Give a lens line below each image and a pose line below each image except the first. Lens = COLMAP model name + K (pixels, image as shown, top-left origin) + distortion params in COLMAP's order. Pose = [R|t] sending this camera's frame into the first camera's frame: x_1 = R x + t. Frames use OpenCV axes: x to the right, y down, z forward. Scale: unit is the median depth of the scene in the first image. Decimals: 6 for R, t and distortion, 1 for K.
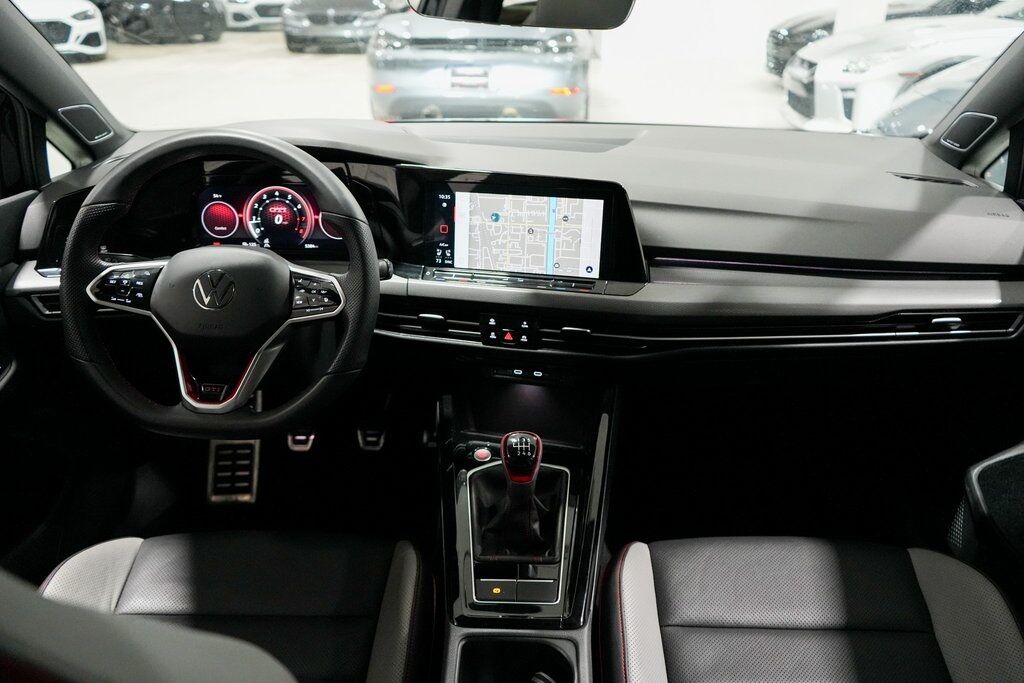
lens RADIAL K [[830.5, 0, 516.4], [0, 830.5, 341.2], [0, 0, 1]] dist [-0.010936, 0.017161]
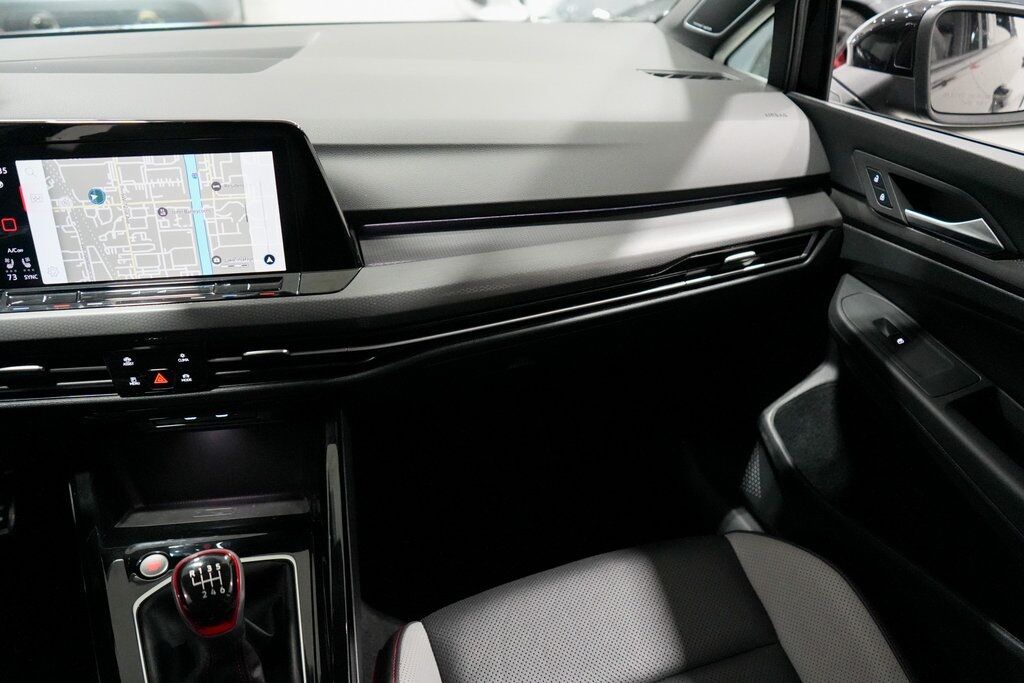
lens RADIAL K [[830.5, 0, 518.4], [0, 830.5, 341.5], [0, 0, 1]] dist [-0.010936, 0.017161]
pose [[0.928152, -0.181011, 0.325221, 0.044102], [0.142744, 0.980076, 0.138112, -0.082683], [-0.343741, -0.081765, 0.935498, 0.306851]]
